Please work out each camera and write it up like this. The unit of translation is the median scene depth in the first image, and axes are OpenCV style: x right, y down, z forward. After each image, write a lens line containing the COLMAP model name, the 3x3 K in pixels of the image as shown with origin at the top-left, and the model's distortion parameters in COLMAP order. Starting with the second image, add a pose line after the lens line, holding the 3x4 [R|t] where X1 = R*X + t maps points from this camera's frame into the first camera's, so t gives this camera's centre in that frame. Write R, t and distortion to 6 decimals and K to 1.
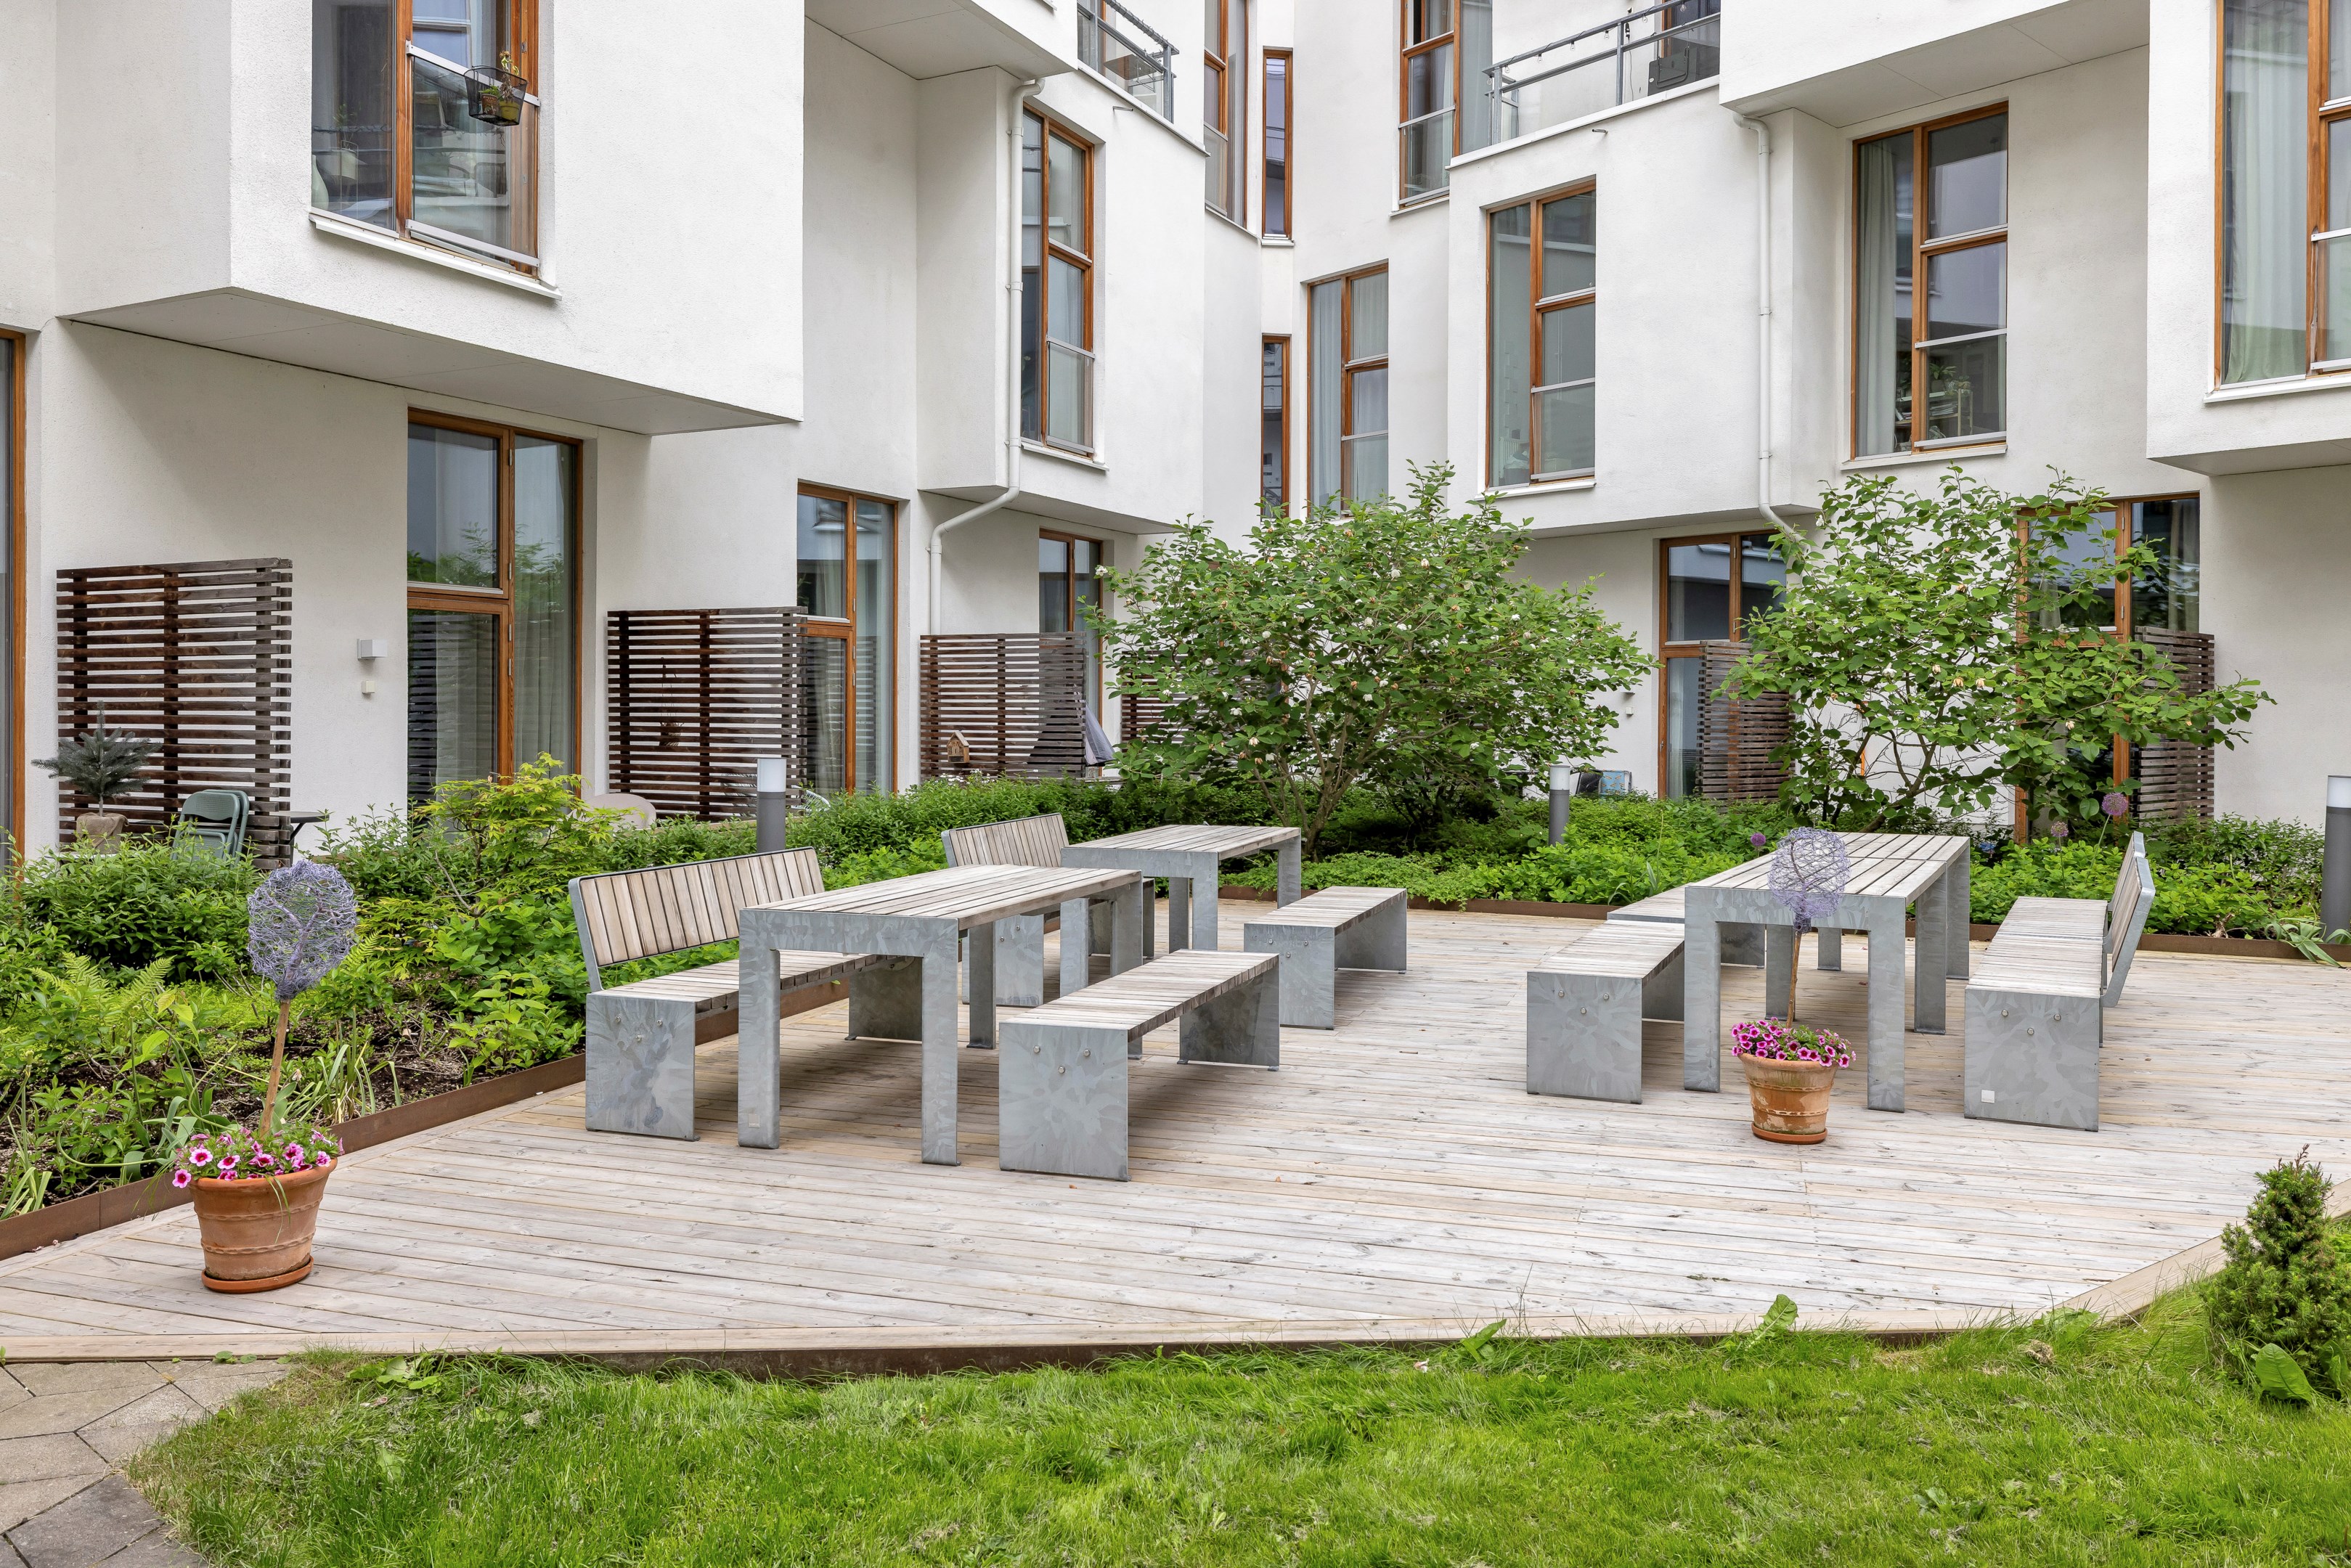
lens RADIAL K [[1476.6, 0, 1325.1], [0, 1476.6, 726.7], [0, 0, 1]] dist [-0.001368, 0.000311]
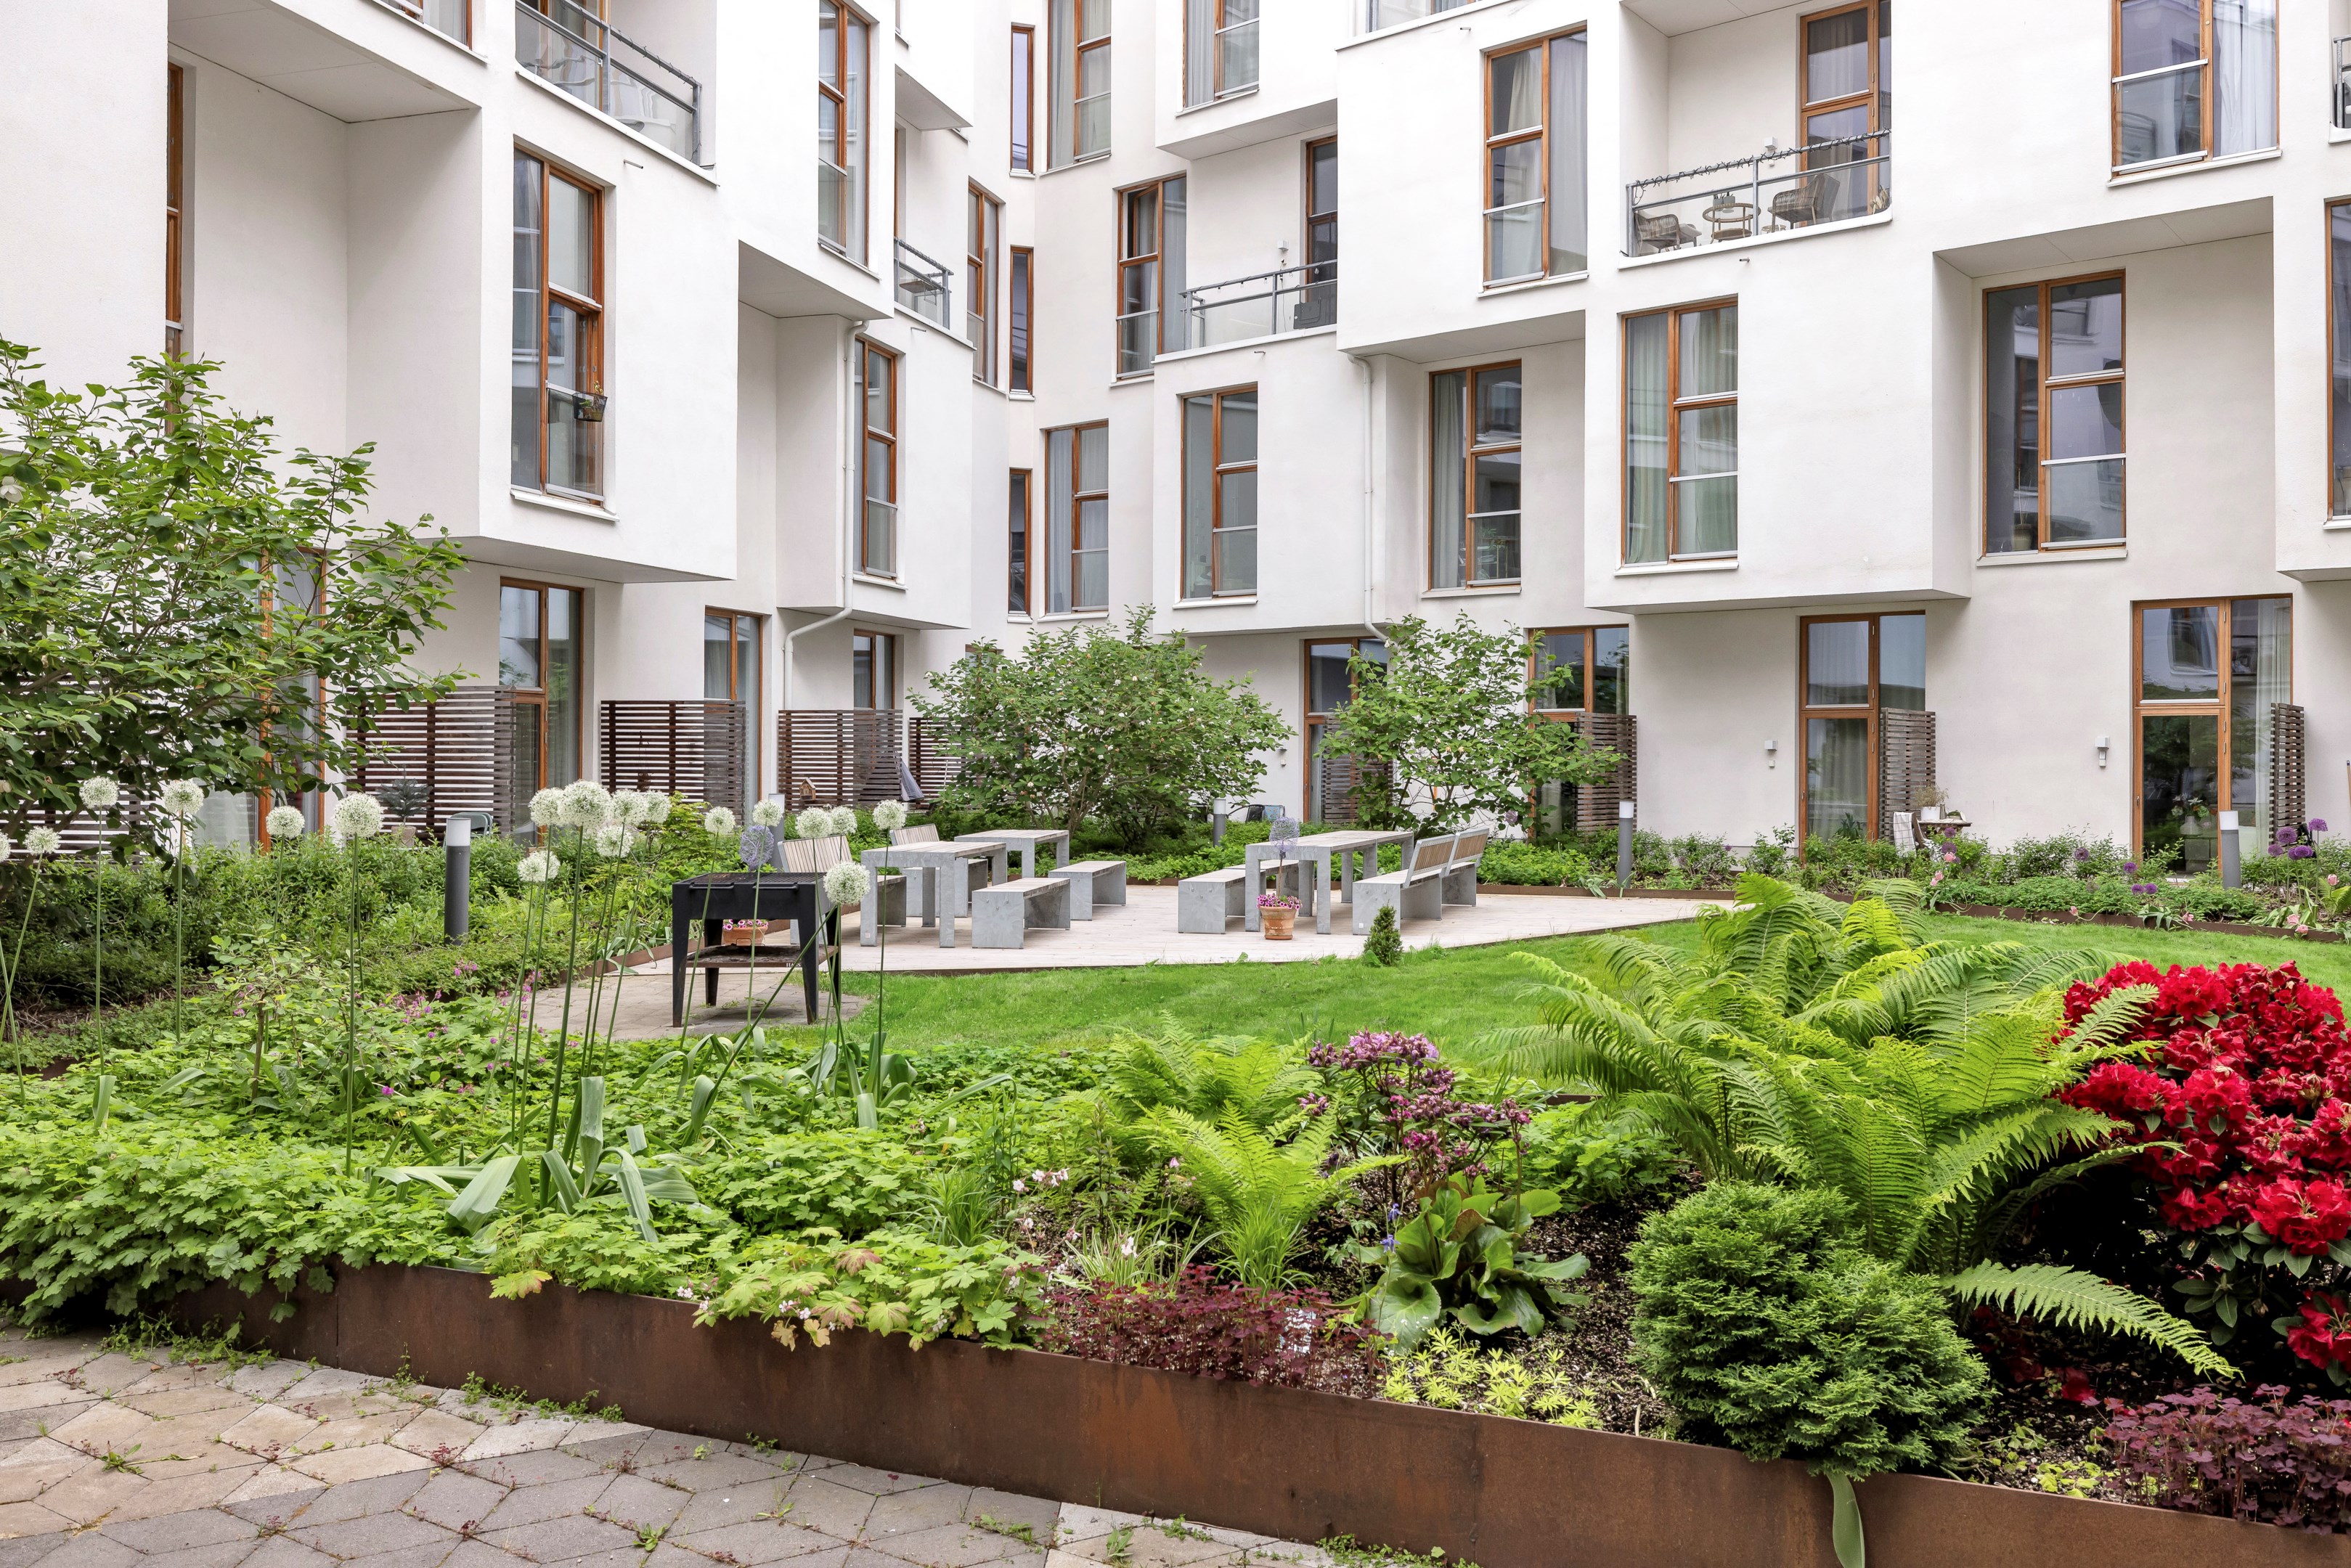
lens RADIAL K [[1580.7, 0, 1259.2], [0, 1580.7, 748.2], [0, 0, 1]] dist [0.000848, -0.000030]
pose [[0.989608, 0.000773, 0.143789, -0.035857], [0.001184, 0.999908, -0.013522, -0.004612], [-0.143786, 0.013552, 0.989516, -0.553485]]
